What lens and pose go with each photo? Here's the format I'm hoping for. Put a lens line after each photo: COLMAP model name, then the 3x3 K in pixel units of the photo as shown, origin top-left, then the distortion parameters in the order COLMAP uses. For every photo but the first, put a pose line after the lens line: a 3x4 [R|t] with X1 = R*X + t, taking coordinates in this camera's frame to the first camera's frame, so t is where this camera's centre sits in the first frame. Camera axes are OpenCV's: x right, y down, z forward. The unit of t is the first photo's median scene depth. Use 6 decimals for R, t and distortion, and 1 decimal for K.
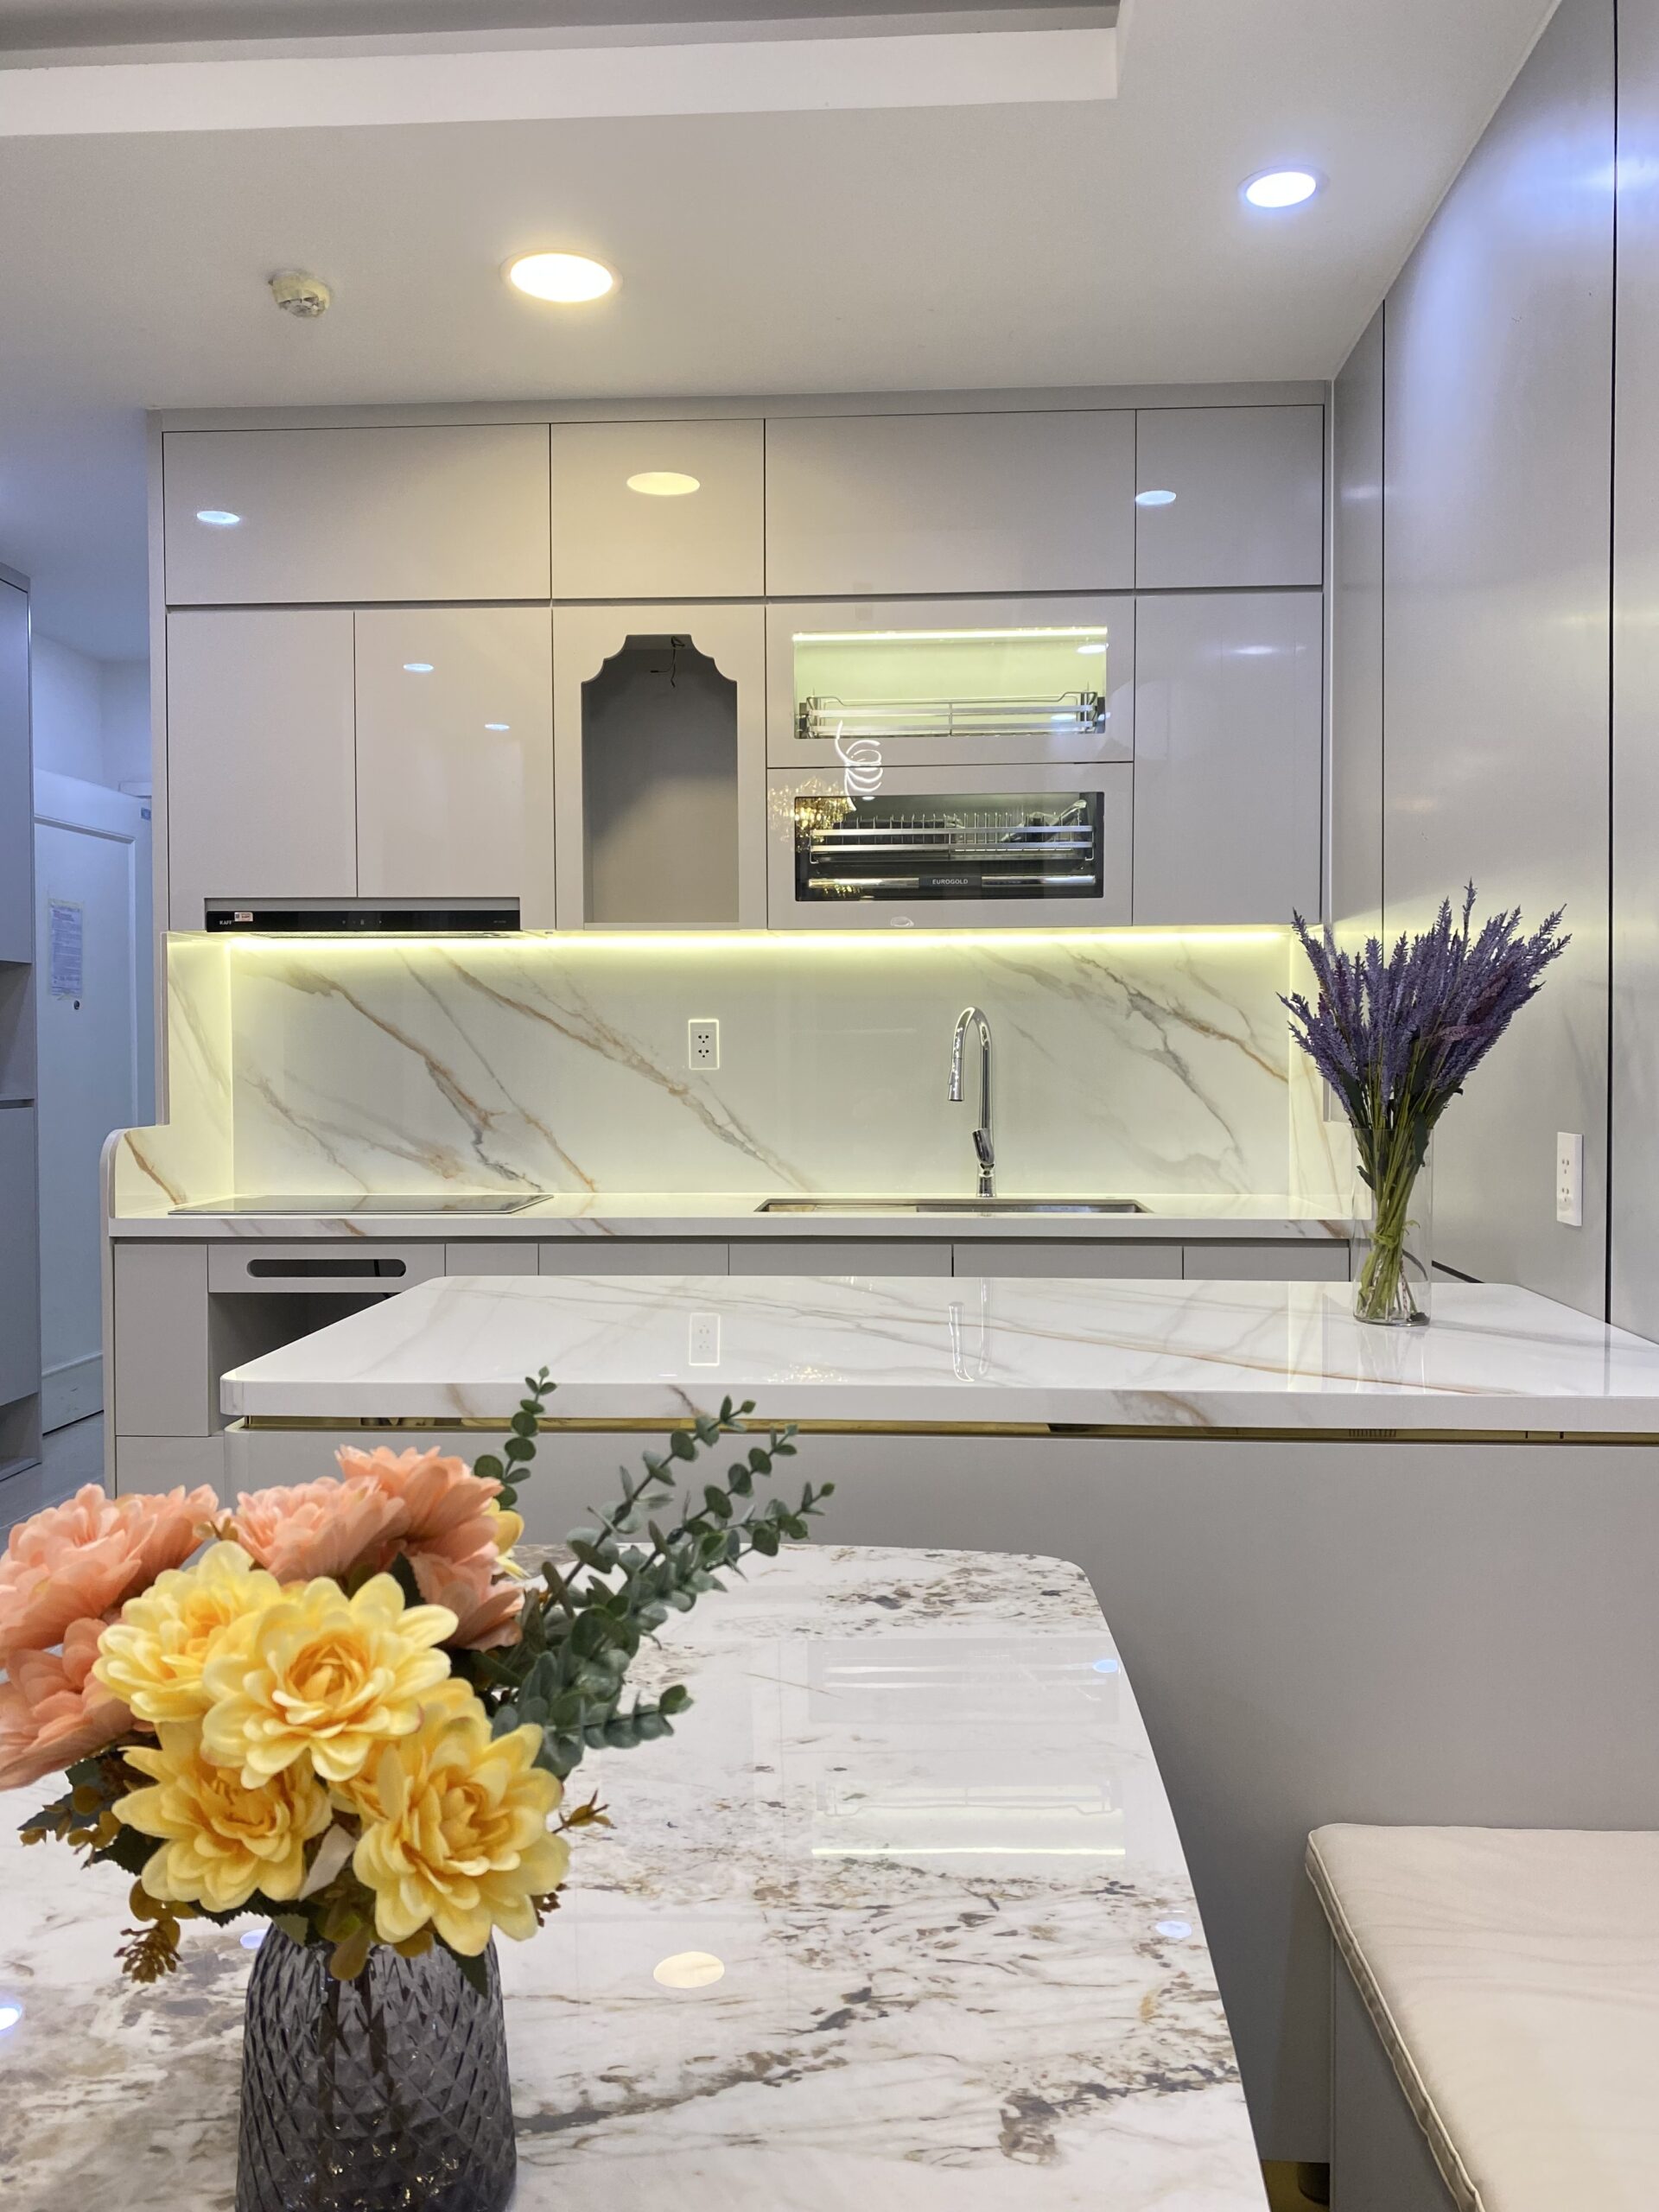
lens RADIAL K [[1686.7, 0, 848.3], [0, 1686.7, 1099.6], [0, 0, 1]] dist [0.026536, -0.009129]
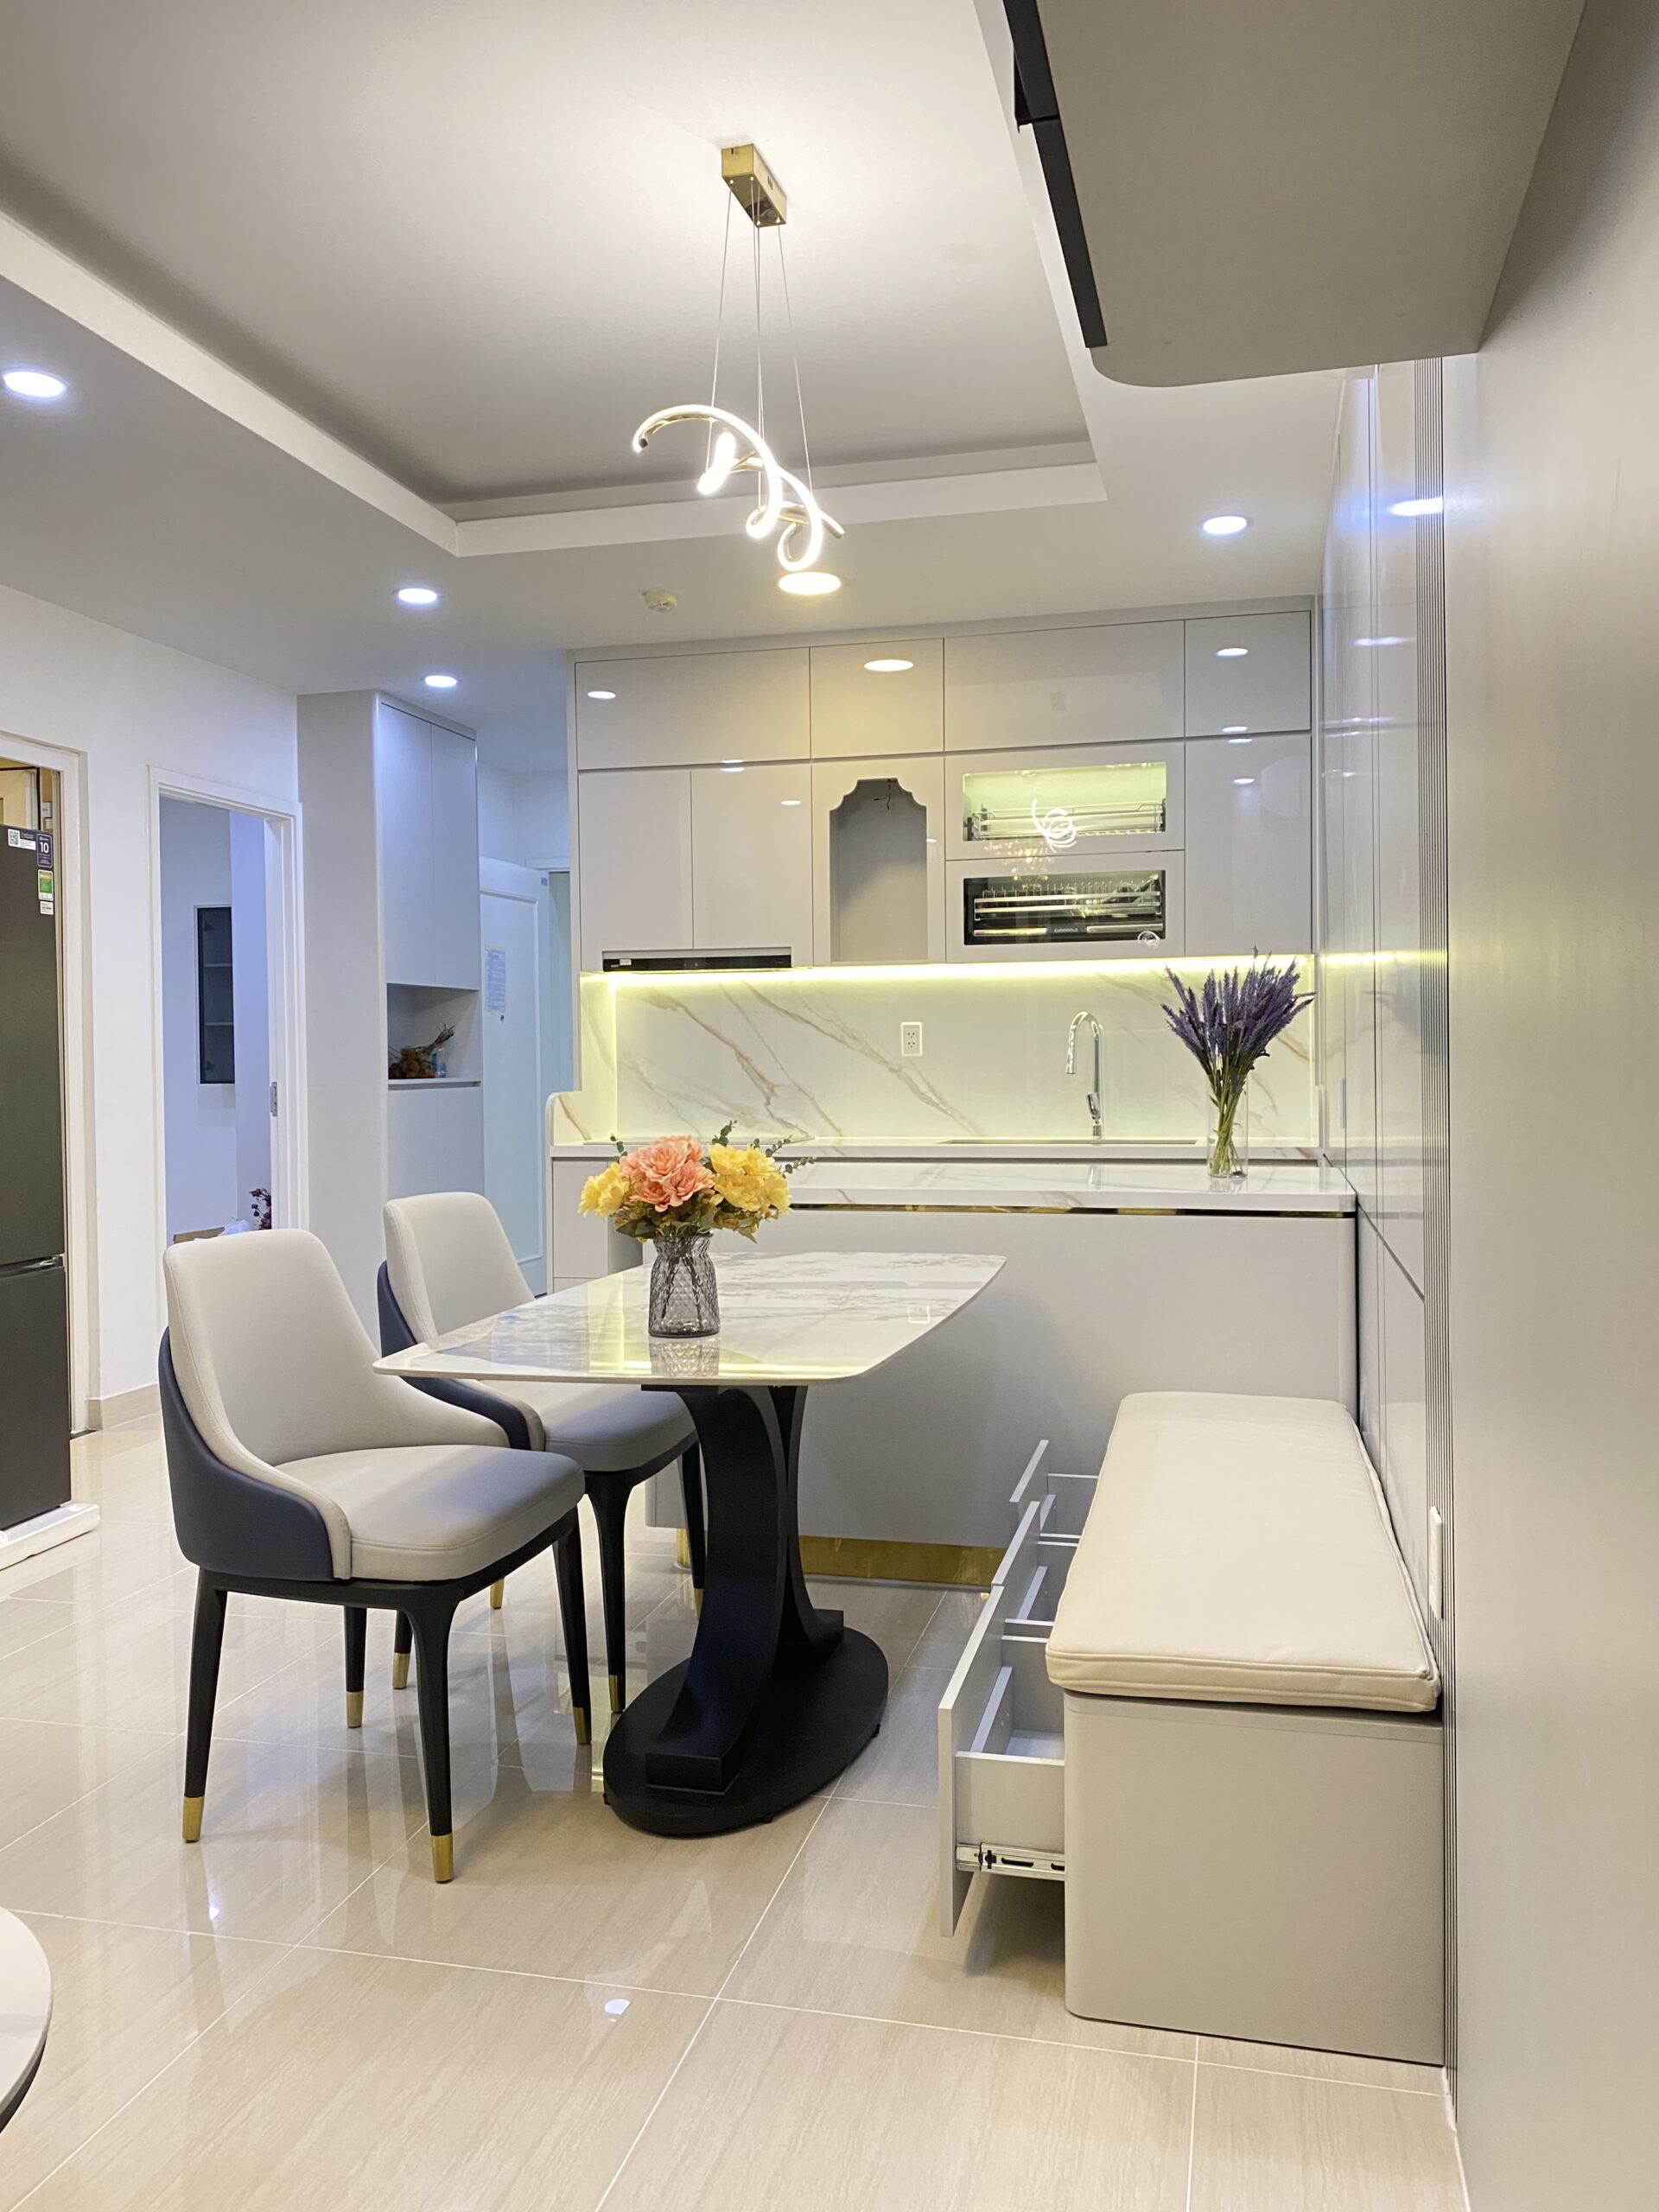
lens RADIAL K [[1686.7, 0, 848.3], [0, 1686.7, 1099.6], [0, 0, 1]] dist [0.026536, -0.009129]
pose [[0.984000, -0.003078, -0.178142, 0.137909], [0.002611, 0.999993, -0.002859, 0.028156], [0.178150, 0.002348, 0.984001, -0.541327]]
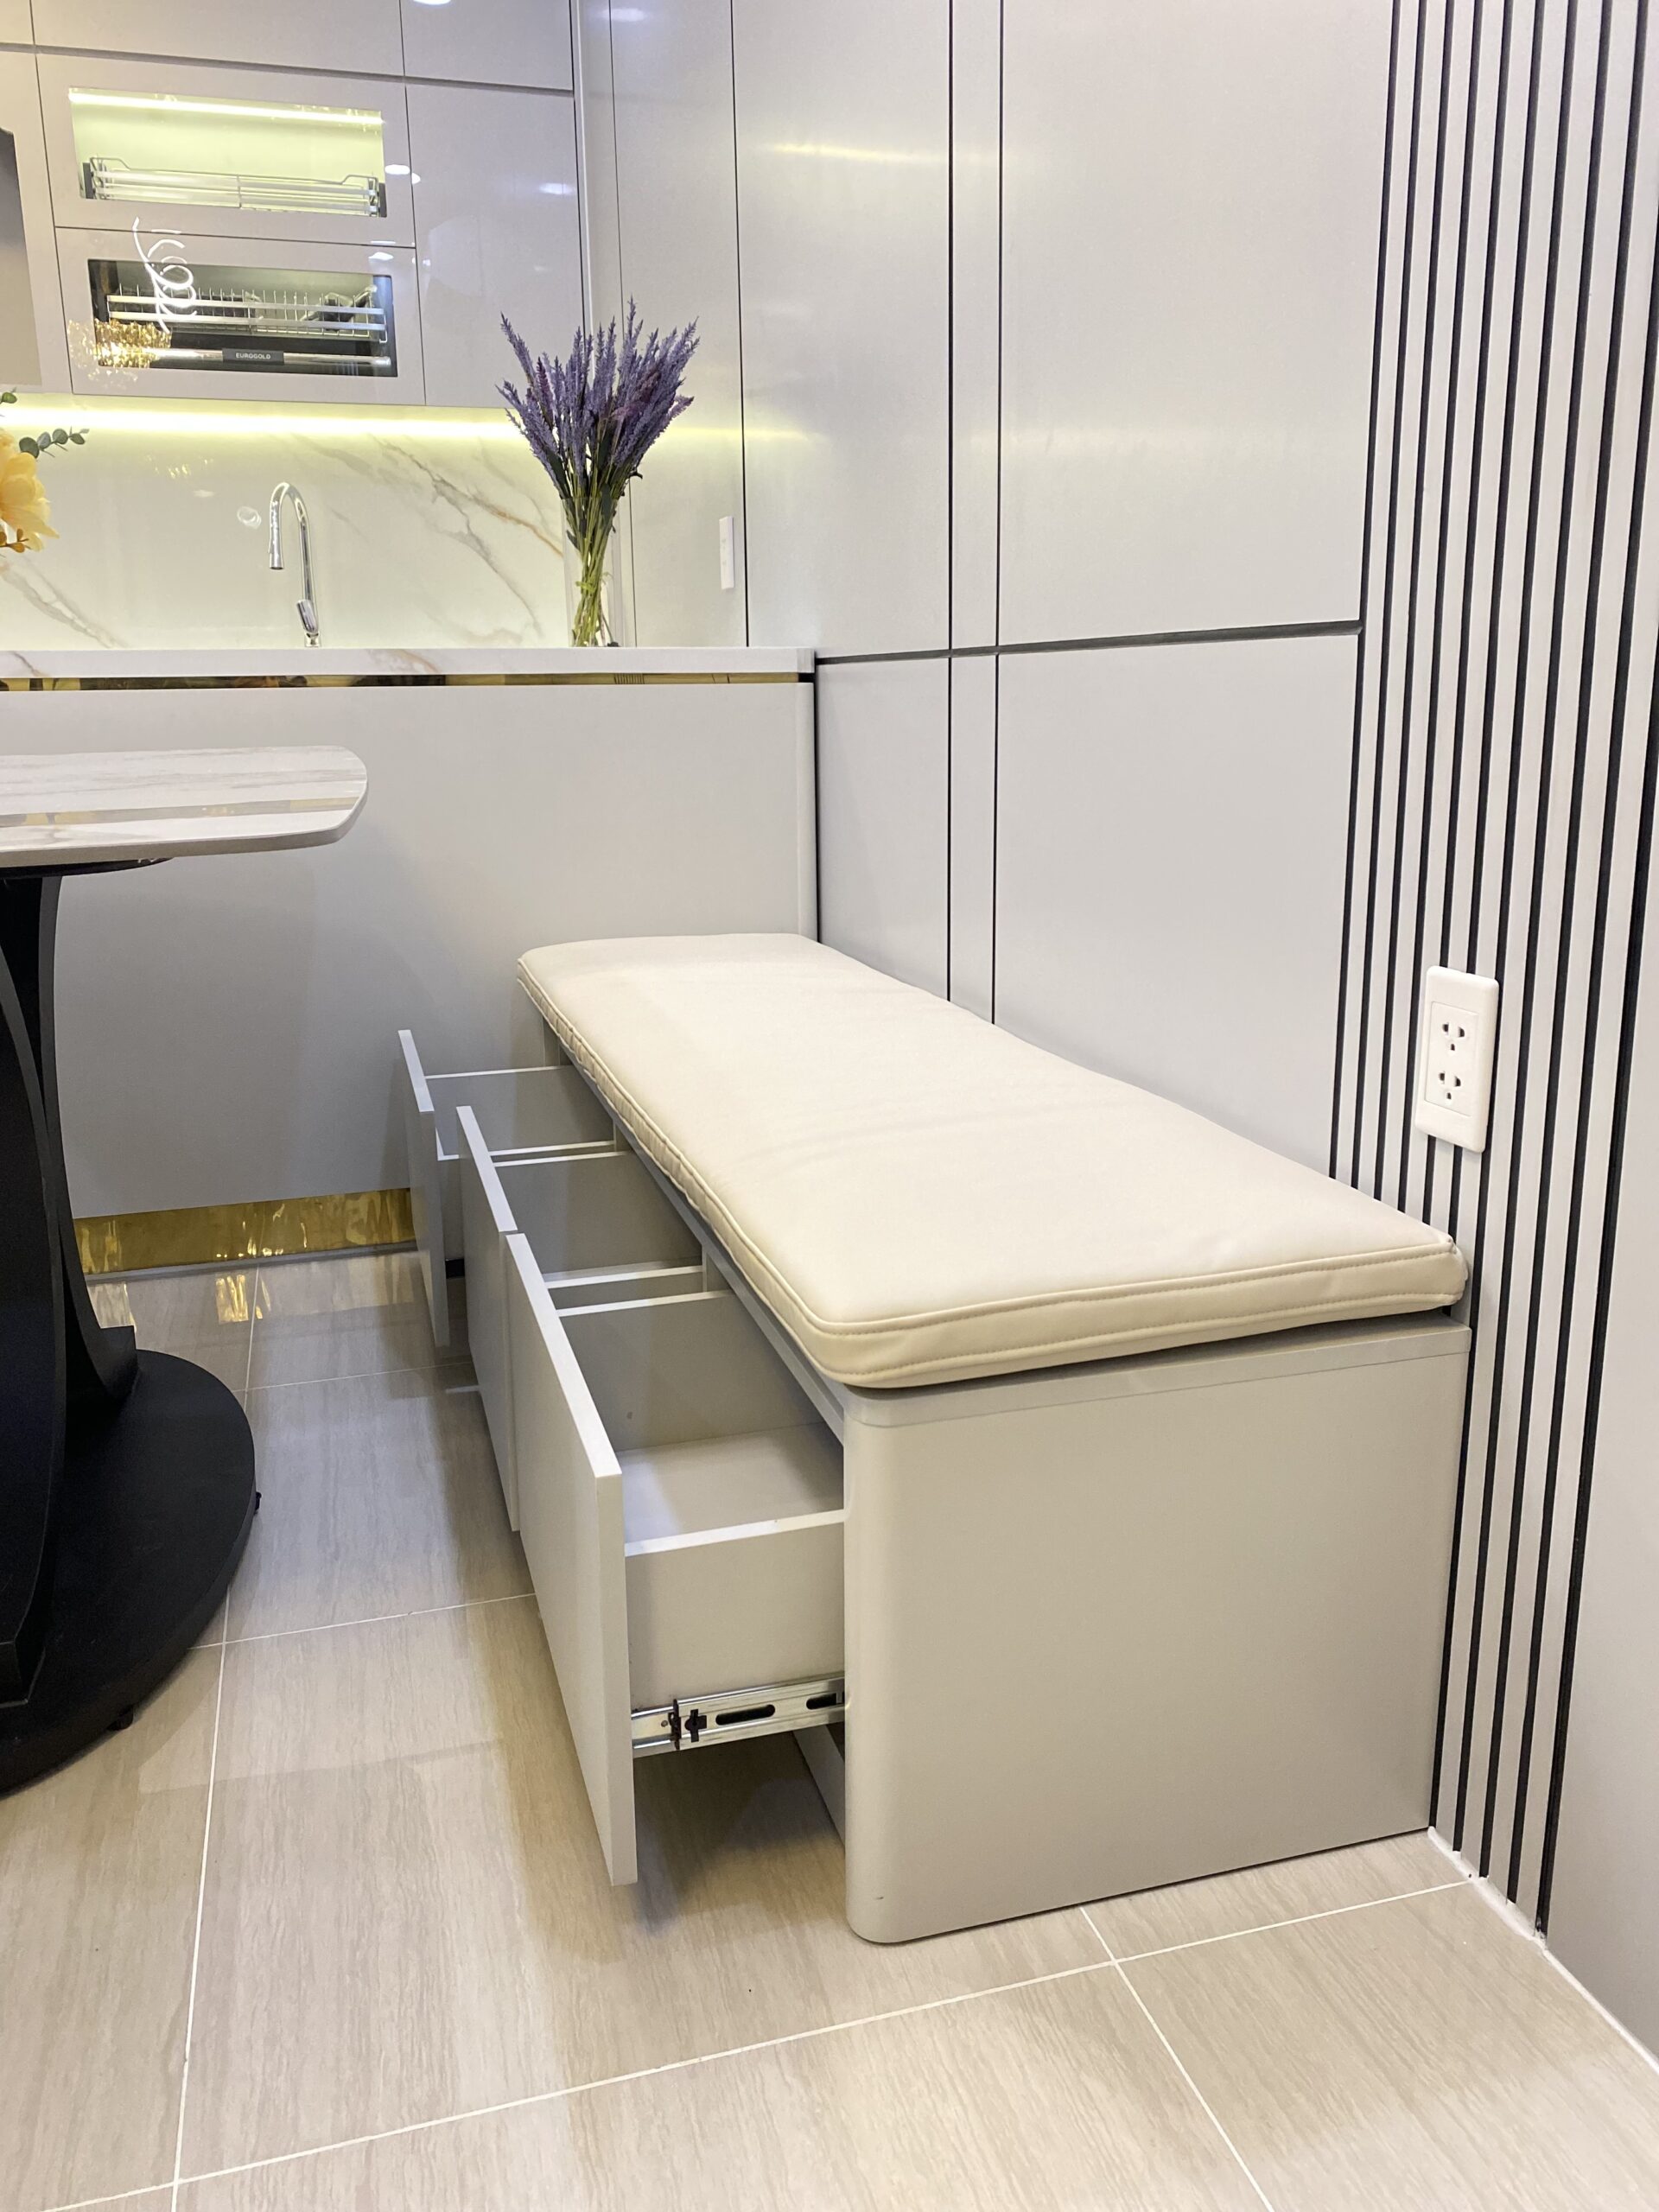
lens RADIAL K [[1712.0, 0, 829.5], [0, 1712.0, 1106.0], [0, 0, 1]] dist [0.006196, 0.003029]
pose [[0.943108, -0.083631, 0.321797, 0.014770], [0.015487, 0.977848, 0.208743, 0.116607], [-0.332126, -0.191883, 0.923511, -0.228034]]
